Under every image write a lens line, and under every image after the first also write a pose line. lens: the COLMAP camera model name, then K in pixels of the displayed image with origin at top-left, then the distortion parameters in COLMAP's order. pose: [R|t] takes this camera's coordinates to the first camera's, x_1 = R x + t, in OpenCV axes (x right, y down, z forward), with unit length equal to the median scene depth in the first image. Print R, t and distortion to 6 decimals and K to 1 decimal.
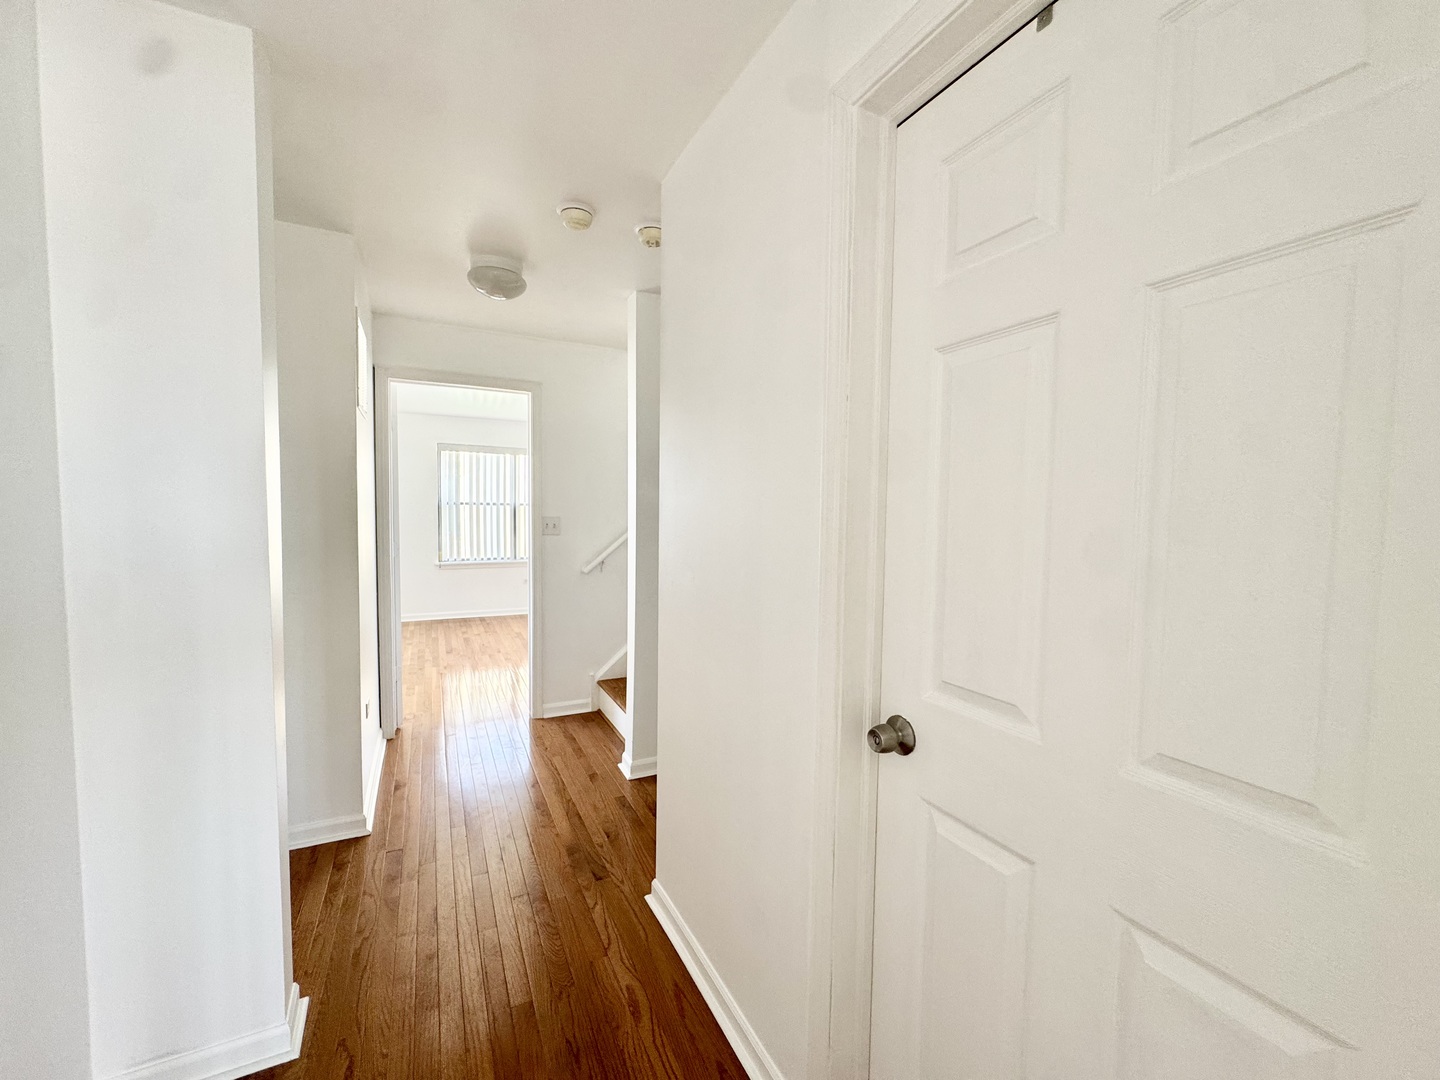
lens RADIAL K [[574.9, 0, 716.8], [0, 574.9, 538.6], [0, 0, 1]] dist [-0.002271, 0.001025]
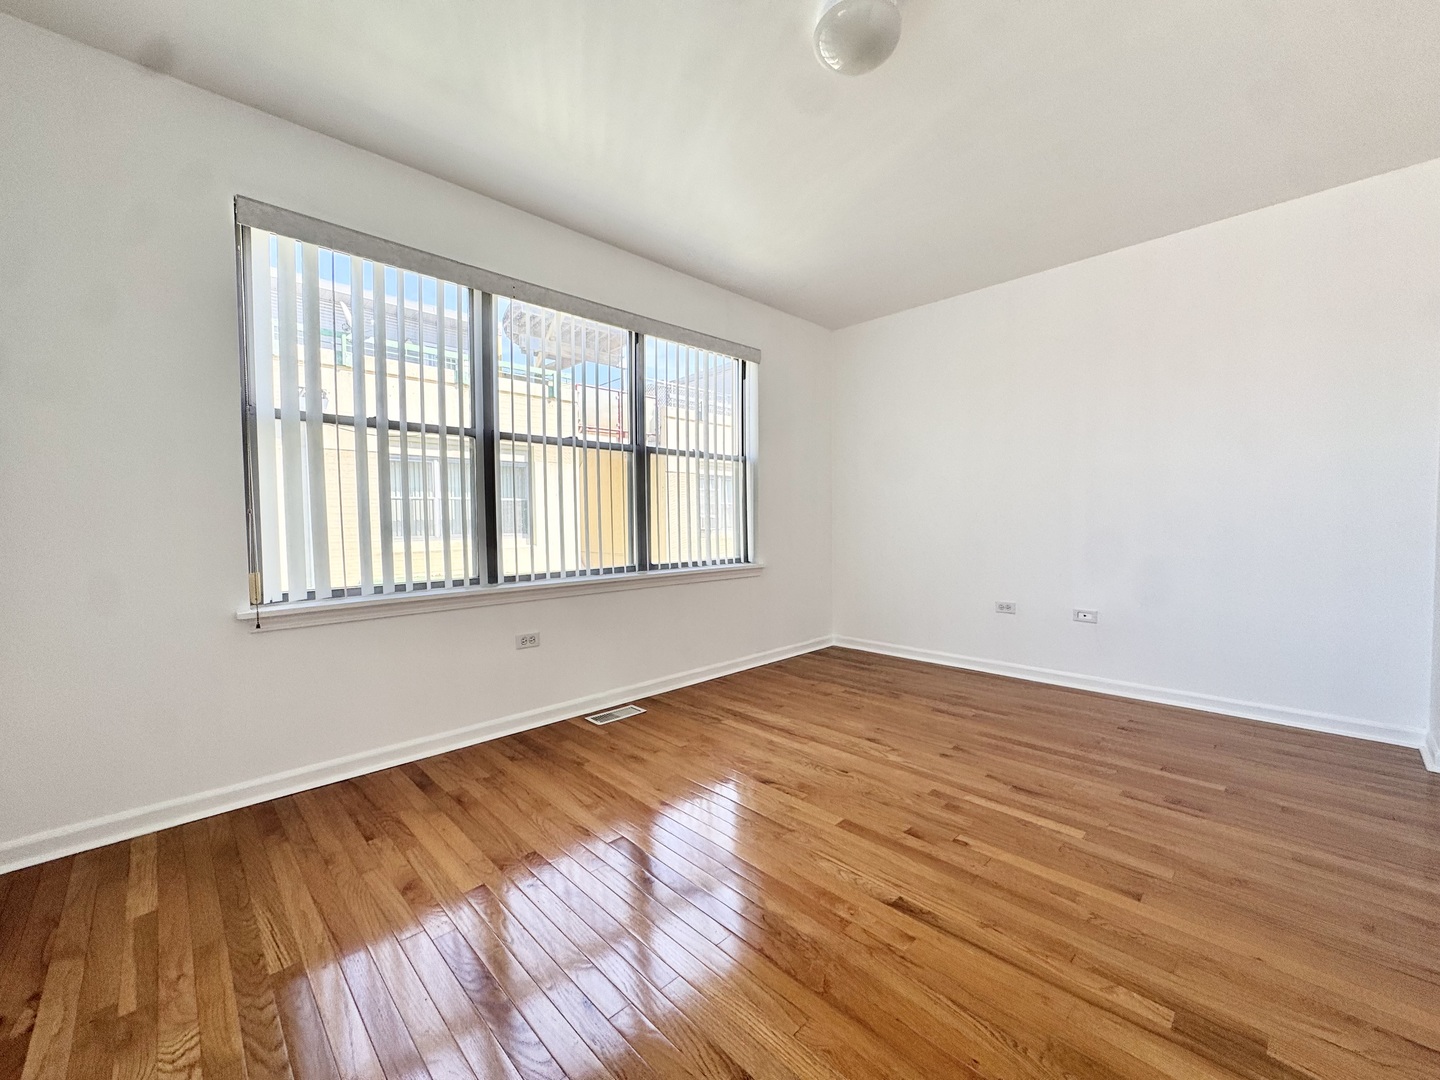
lens RADIAL K [[574.9, 0, 717.5], [0, 574.9, 540.9], [0, 0, 1]] dist [-0.002271, 0.001025]
pose [[0.952362, -0.032907, 0.303188, -0.343968], [0.036286, 0.999326, -0.005516, 0.016993], [-0.302802, 0.016255, 0.952915, 0.646041]]
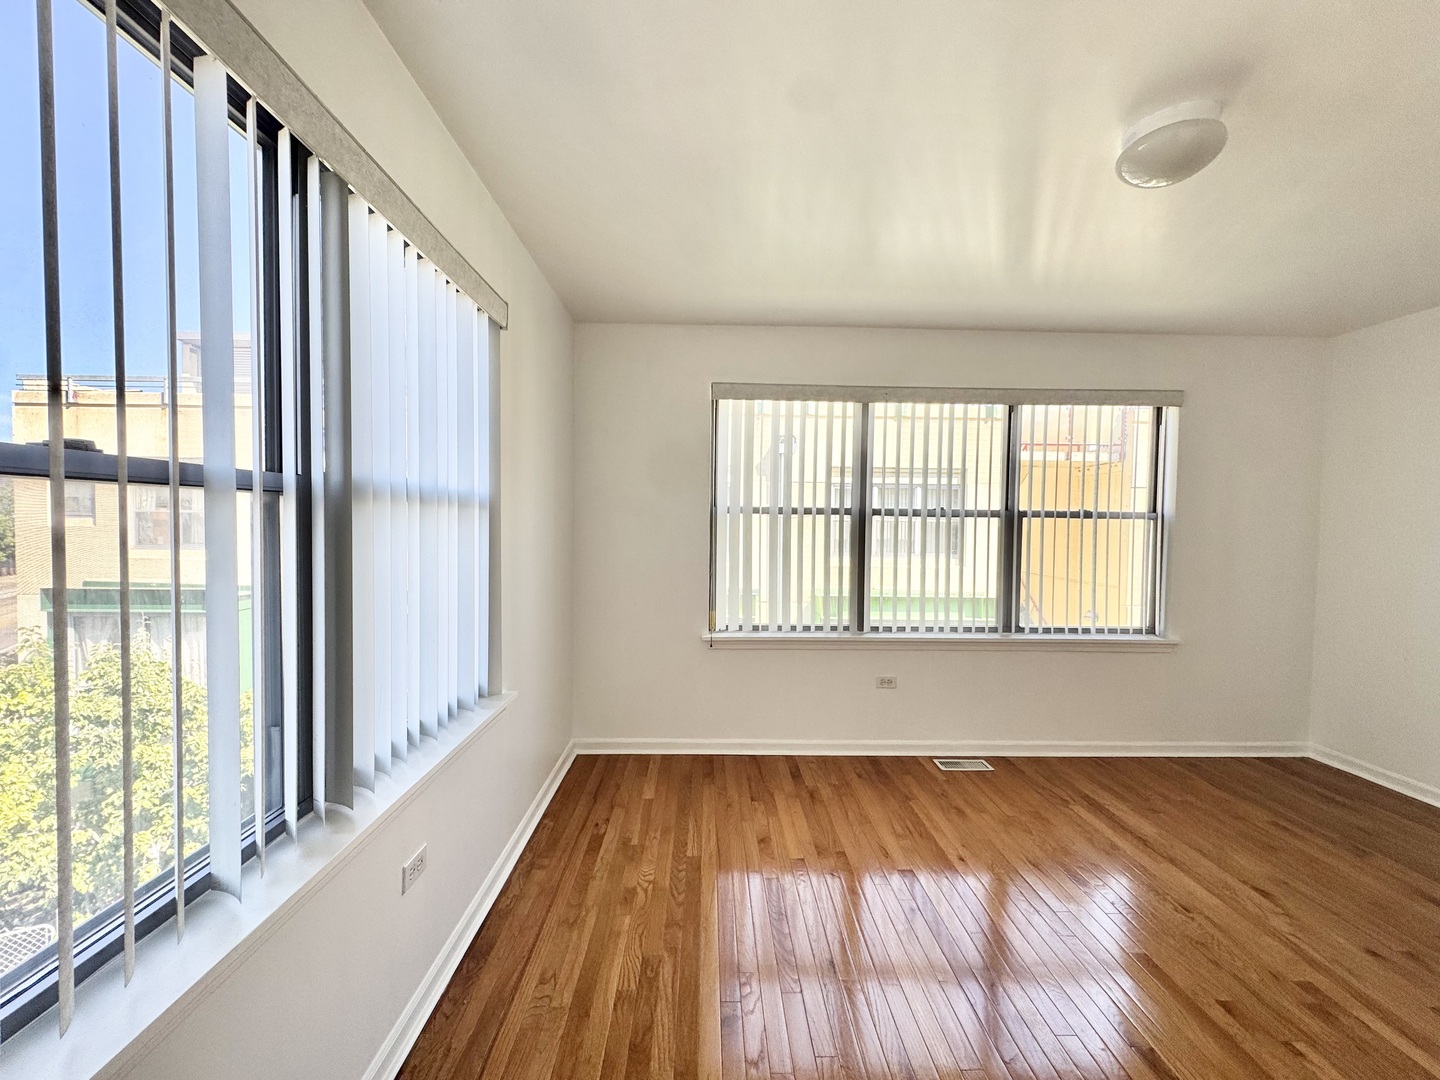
lens RADIAL K [[574.9, 0, 720.3], [0, 574.9, 540.9], [0, 0, 1]] dist [-0.002271, 0.001025]
pose [[0.905584, 0.013001, -0.423967, -0.274358], [-0.023191, 0.999553, -0.018883, -0.026375], [0.423532, 0.026933, 0.905481, 0.570045]]
